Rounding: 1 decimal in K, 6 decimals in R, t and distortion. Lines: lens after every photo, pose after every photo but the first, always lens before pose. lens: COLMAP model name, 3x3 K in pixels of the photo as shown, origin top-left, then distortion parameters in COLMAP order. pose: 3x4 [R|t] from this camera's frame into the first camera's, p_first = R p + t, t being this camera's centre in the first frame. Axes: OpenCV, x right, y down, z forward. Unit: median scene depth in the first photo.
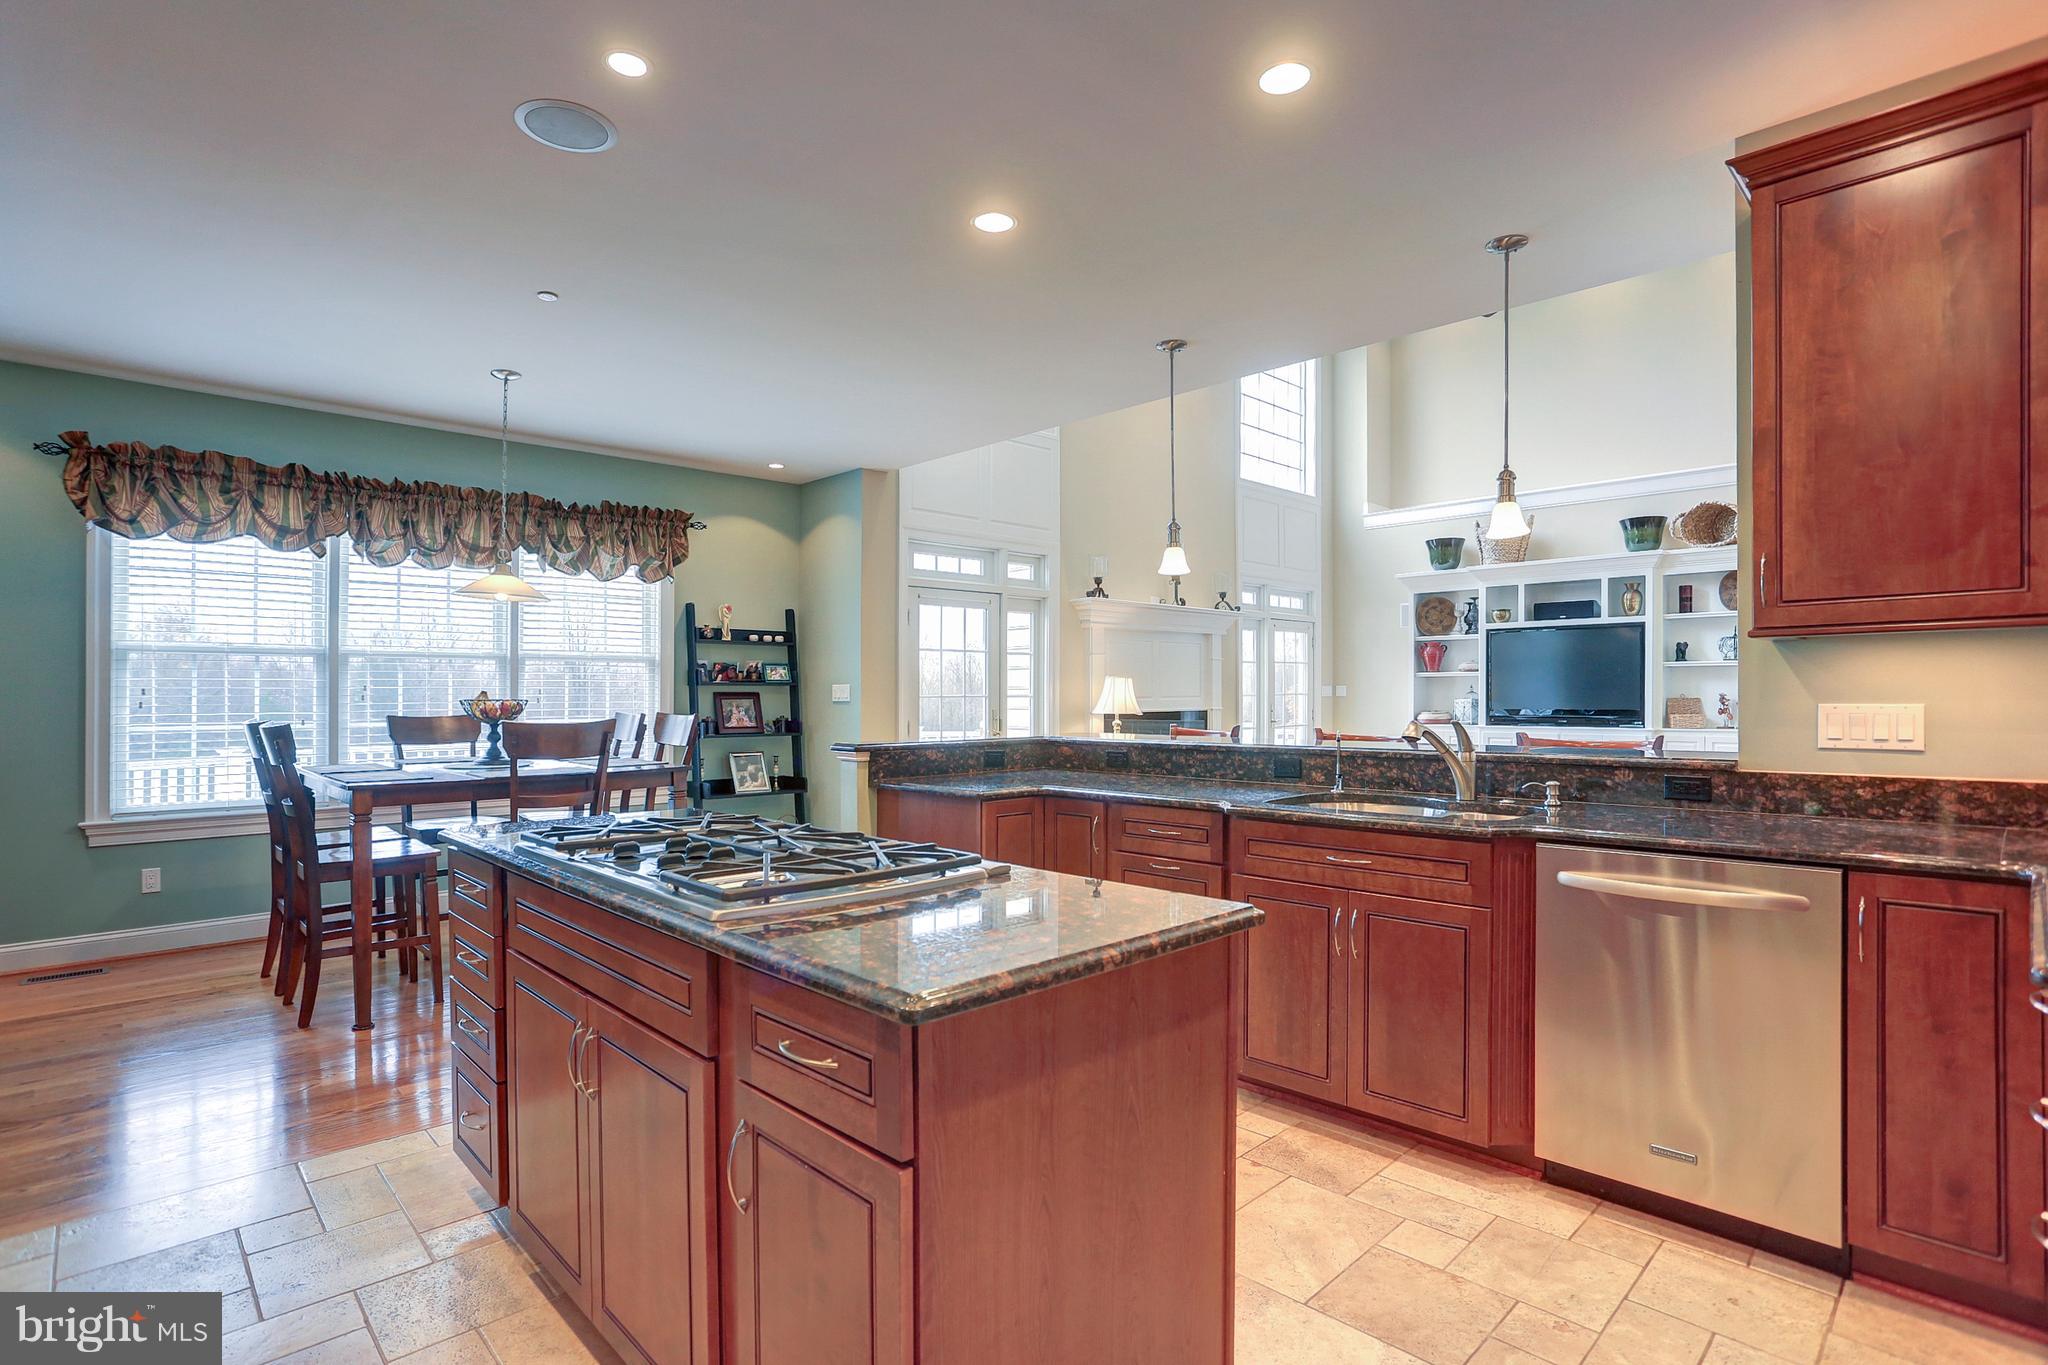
lens RADIAL K [[1001.5, 0, 1020.3], [0, 1001.5, 692.7], [0, 0, 1]] dist [-0.063212, 0.028103]
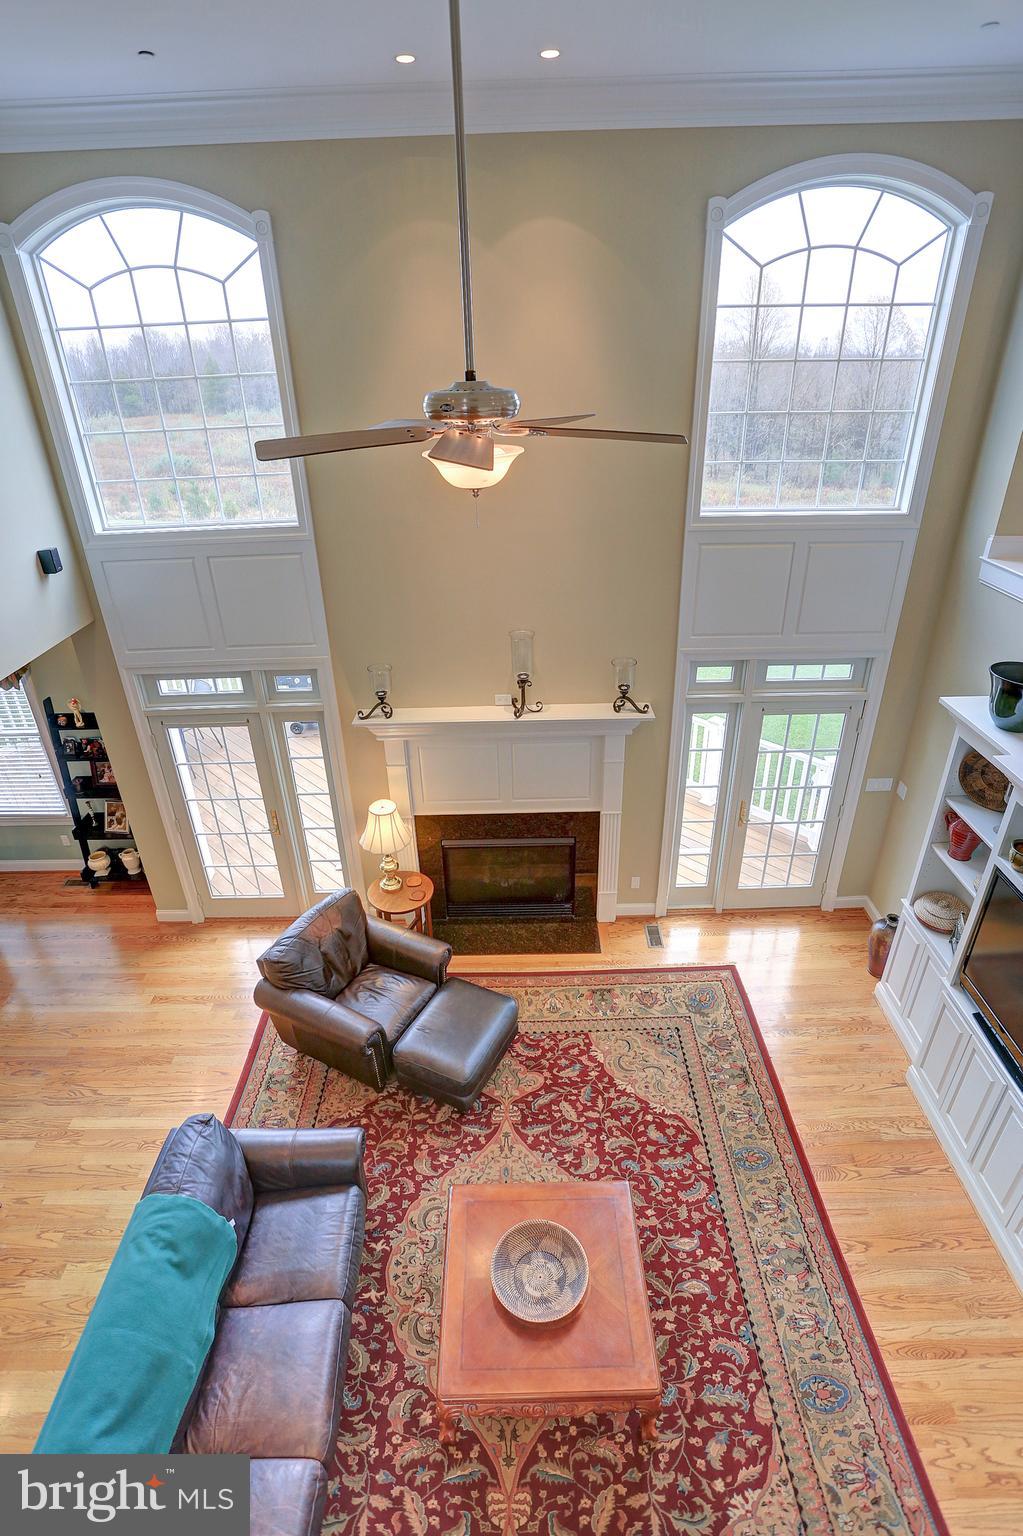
lens RADIAL K [[751.1, 0, 522.1], [0, 751.1, 769.1], [0, 0, 1]] dist [-0.063212, 0.028103]
pose [[0.721178, 0.315616, -0.616676, 0.738718], [0.023395, 0.878582, 0.477019, -0.457191], [0.692355, -0.358442, 0.626230, 0.800408]]
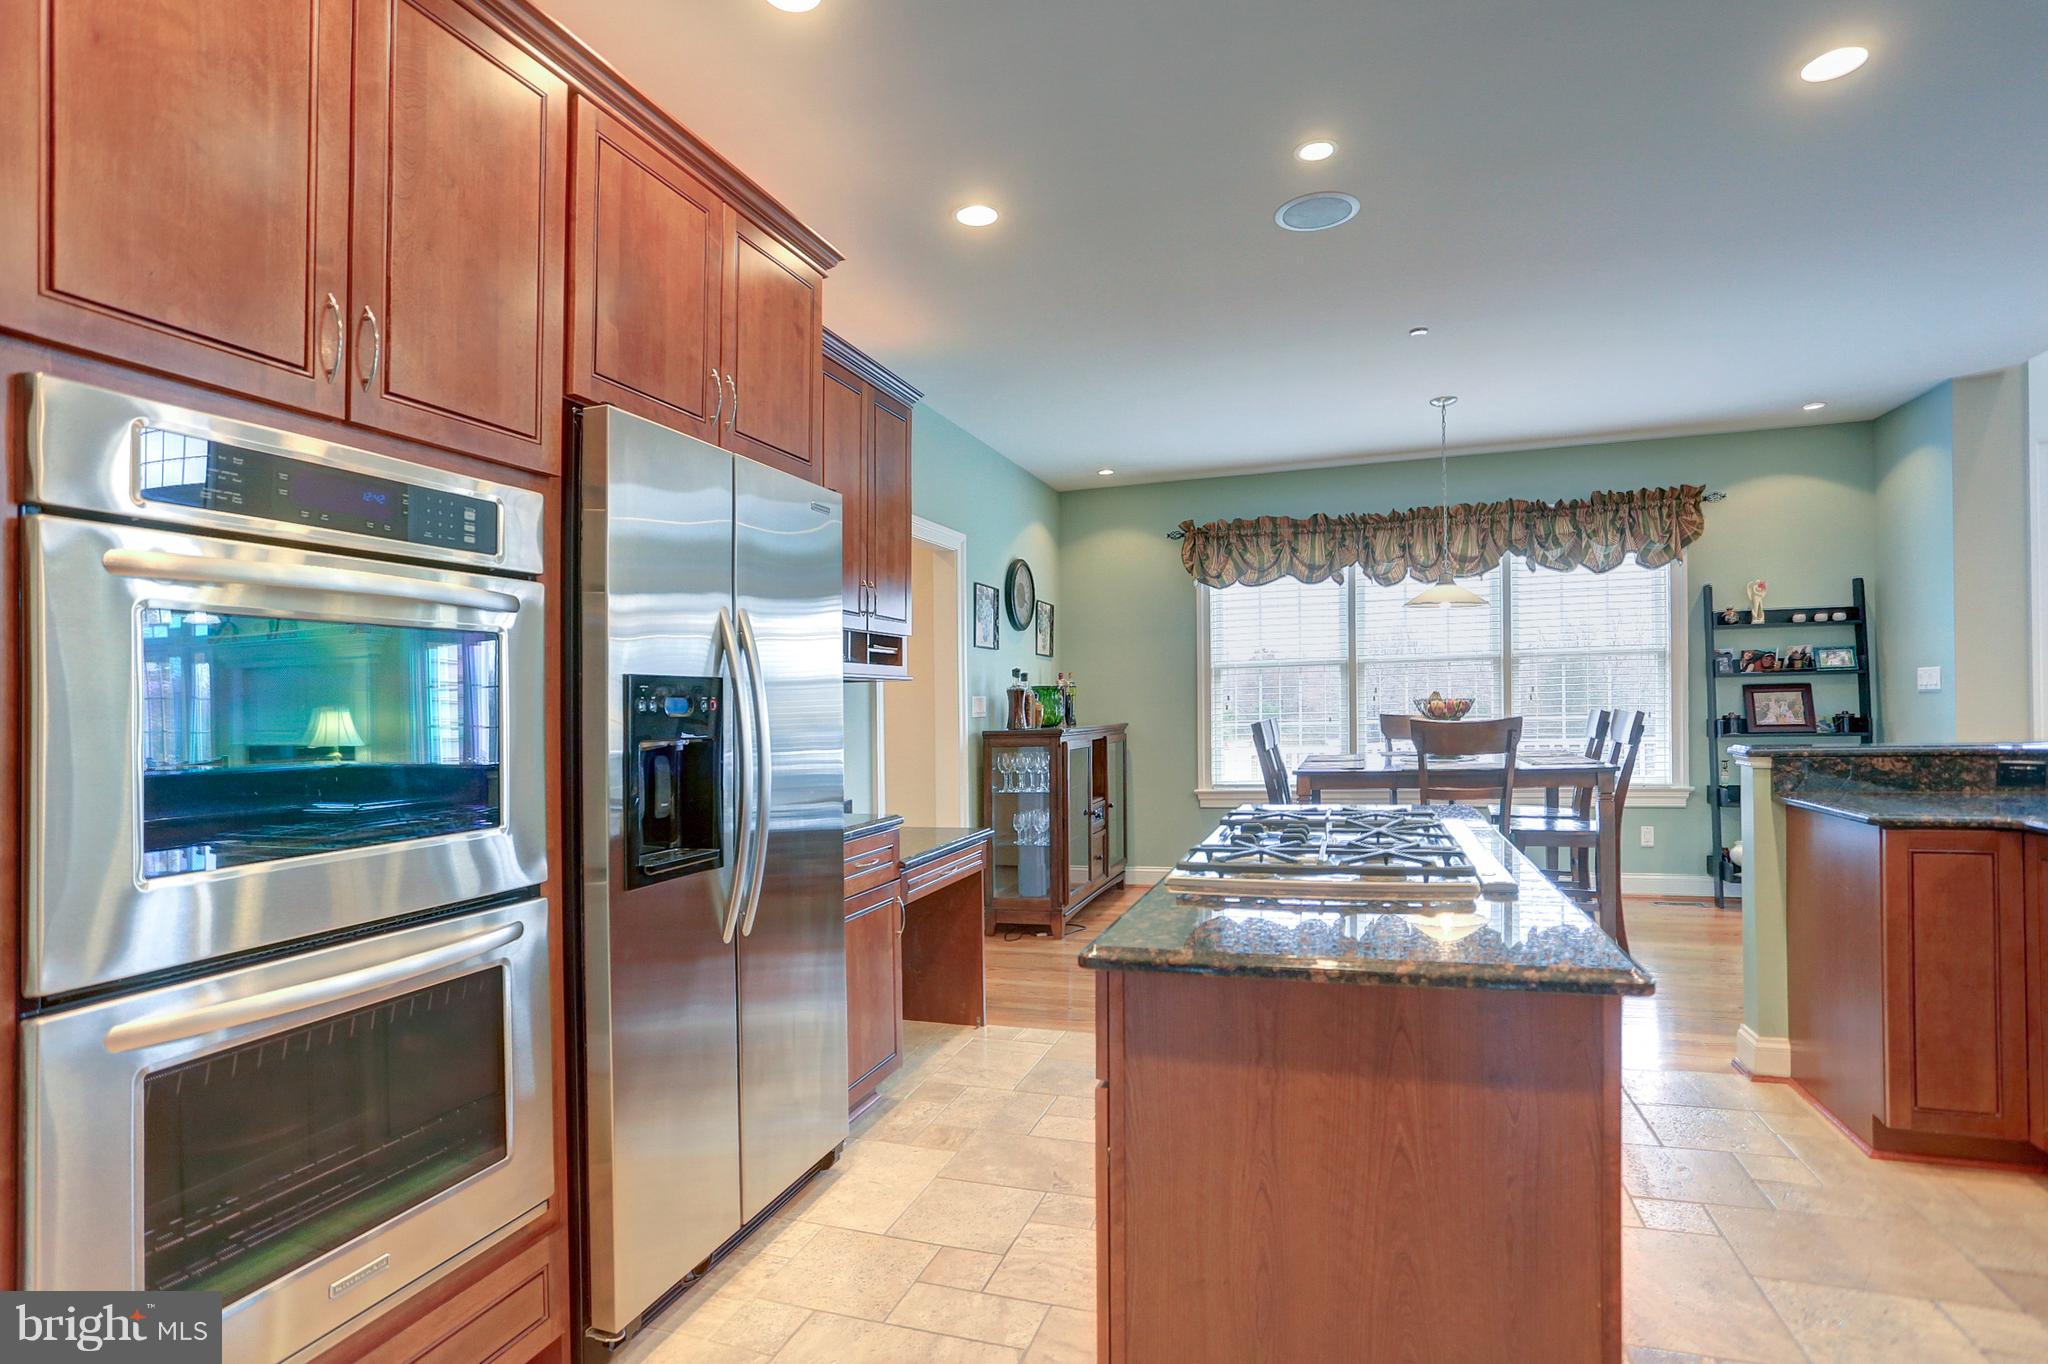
lens RADIAL K [[1002.9, 0, 1063.9], [0, 1002.9, 706.6], [0, 0, 1]] dist [-0.022957, 0.000143]
pose [[0.478381, -0.007218, -0.878123, 0.172968], [0.024967, 0.999674, 0.005384, -0.000772], [0.877797, -0.024500, 0.478405, 0.065482]]
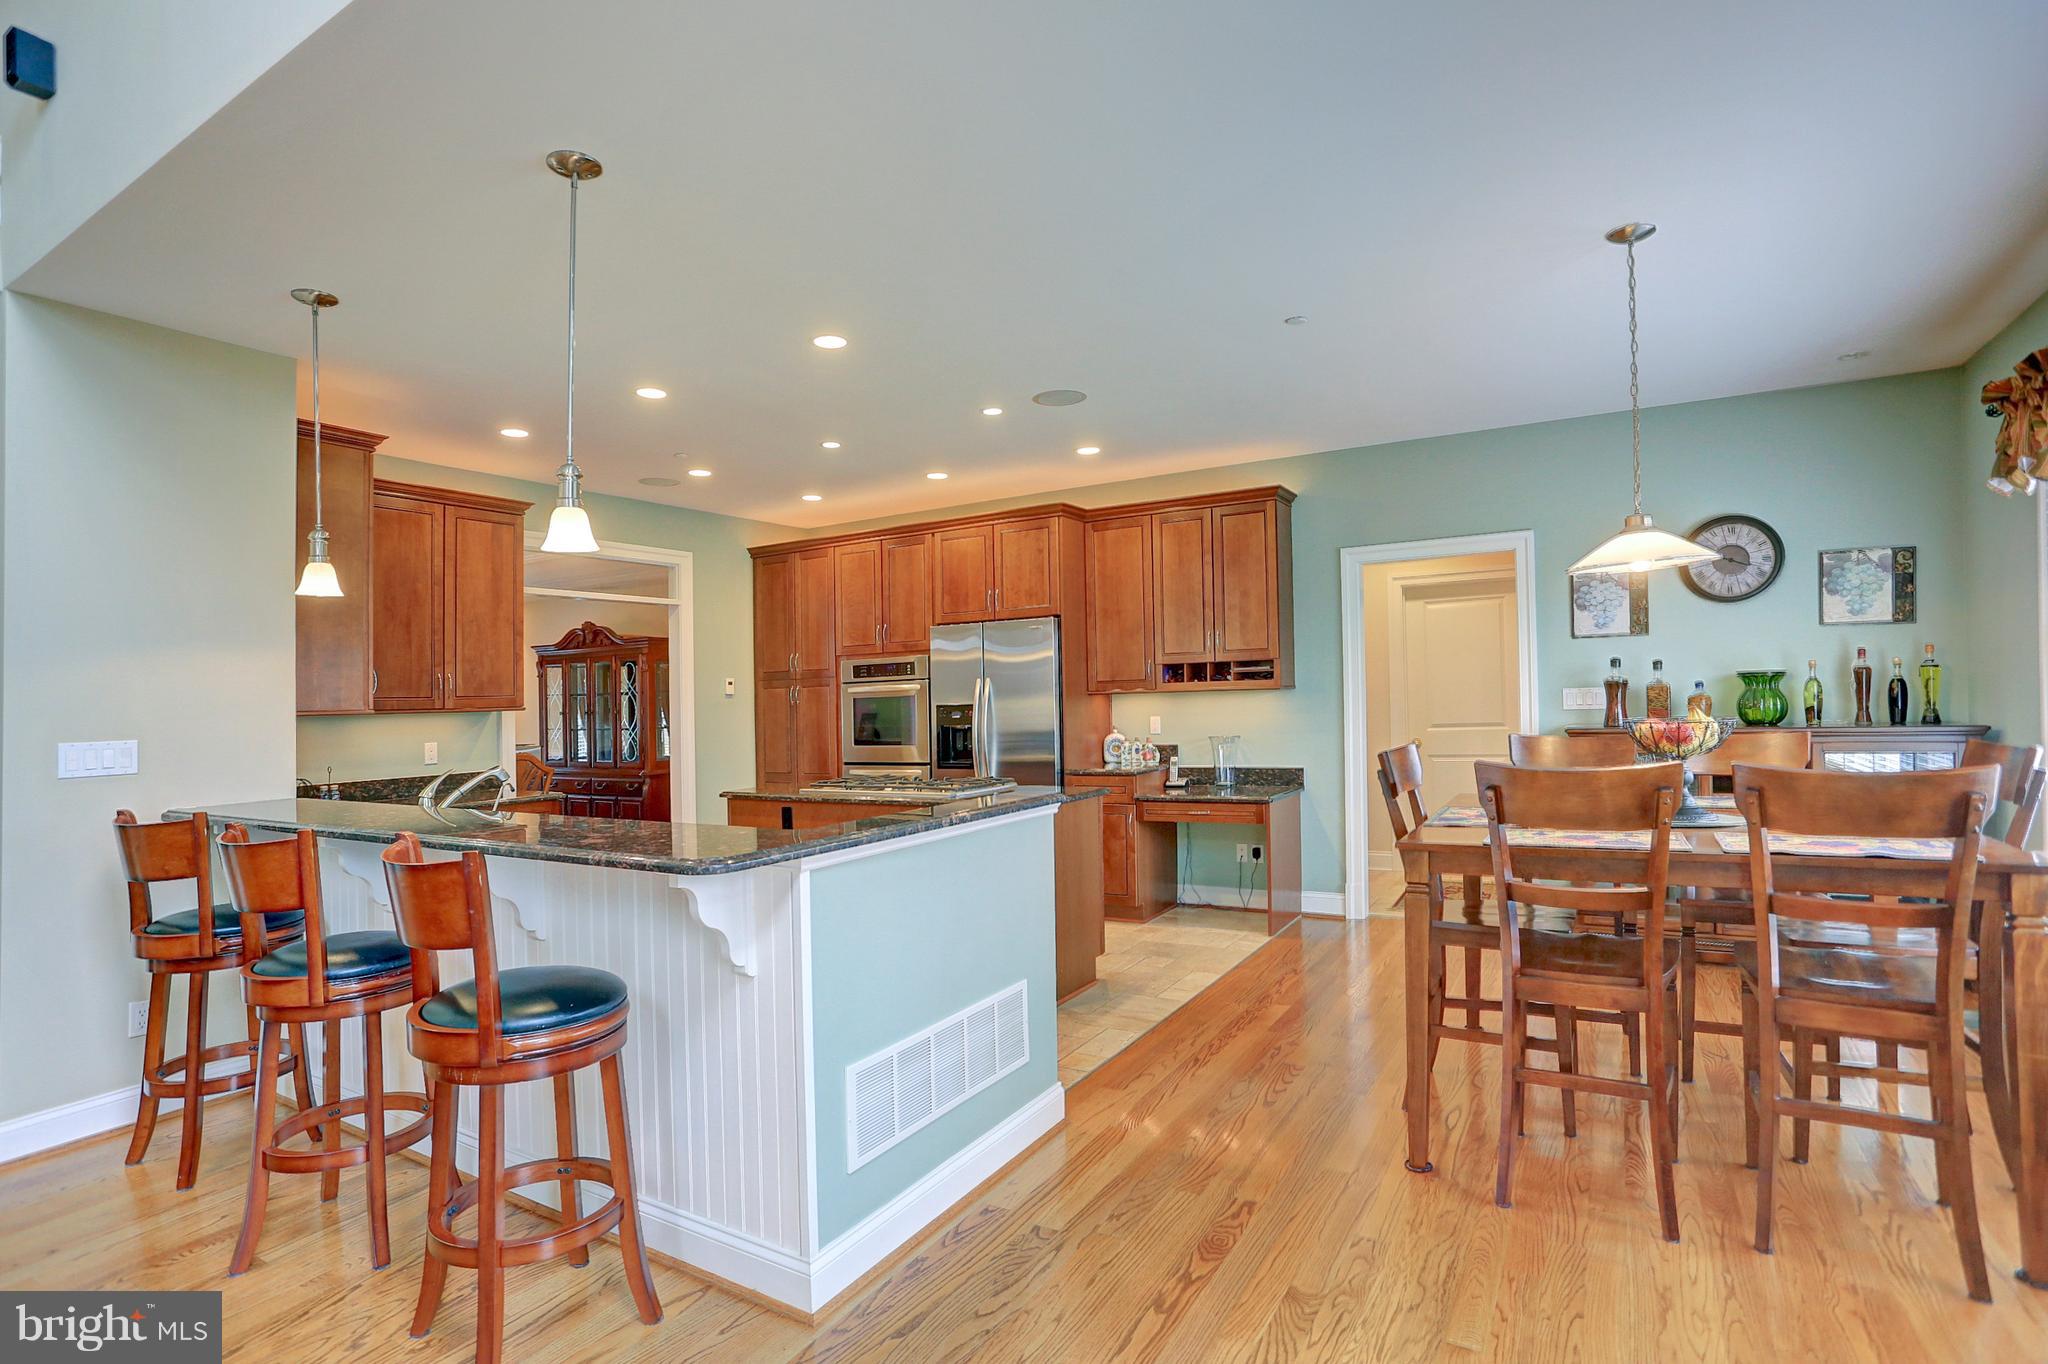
lens RADIAL K [[1001.5, 0, 1020.3], [0, 1001.5, 692.2], [0, 0, 1]] dist [-0.063212, 0.028103]
pose [[-0.966619, 0.030938, -0.254345, 0.032691], [0.033652, 0.999414, -0.006329, -0.014395], [0.254000, -0.014677, -0.967093, 1.059629]]
